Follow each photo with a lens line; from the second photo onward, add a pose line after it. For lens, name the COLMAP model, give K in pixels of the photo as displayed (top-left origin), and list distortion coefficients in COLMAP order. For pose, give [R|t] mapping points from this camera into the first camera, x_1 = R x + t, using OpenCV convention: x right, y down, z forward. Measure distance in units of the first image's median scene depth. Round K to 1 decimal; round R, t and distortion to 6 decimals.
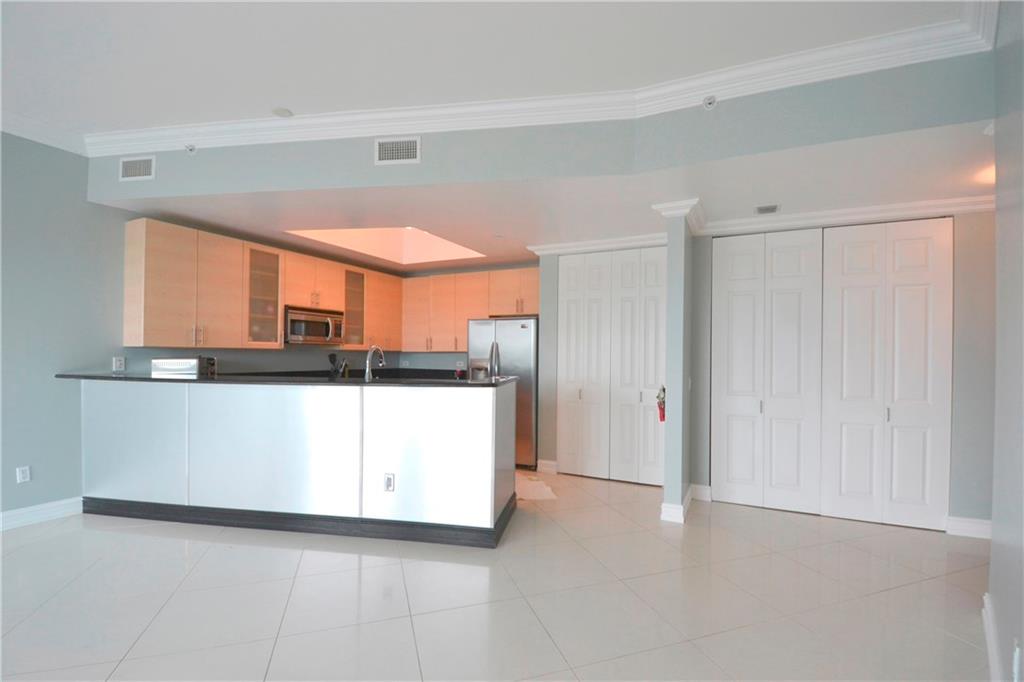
lens RADIAL K [[453.4, 0, 537.4], [0, 453.4, 355.0], [0, 0, 1]] dist [-0.010811, -0.009867]
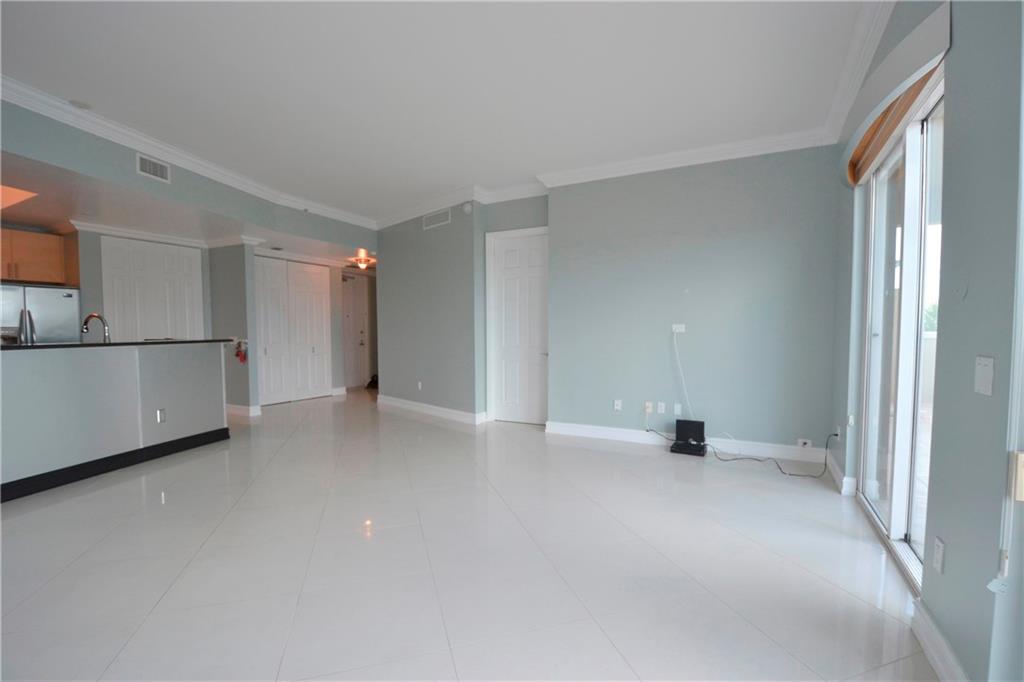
lens RADIAL K [[453.4, 0, 530.0], [0, 453.4, 354.3], [0, 0, 1]] dist [-0.010811, -0.009867]
pose [[0.010507, -0.064959, 0.997833, -1.059531], [-0.001210, 0.997886, 0.064975, 0.005300], [-0.999944, -0.001890, 0.010406, -0.083482]]
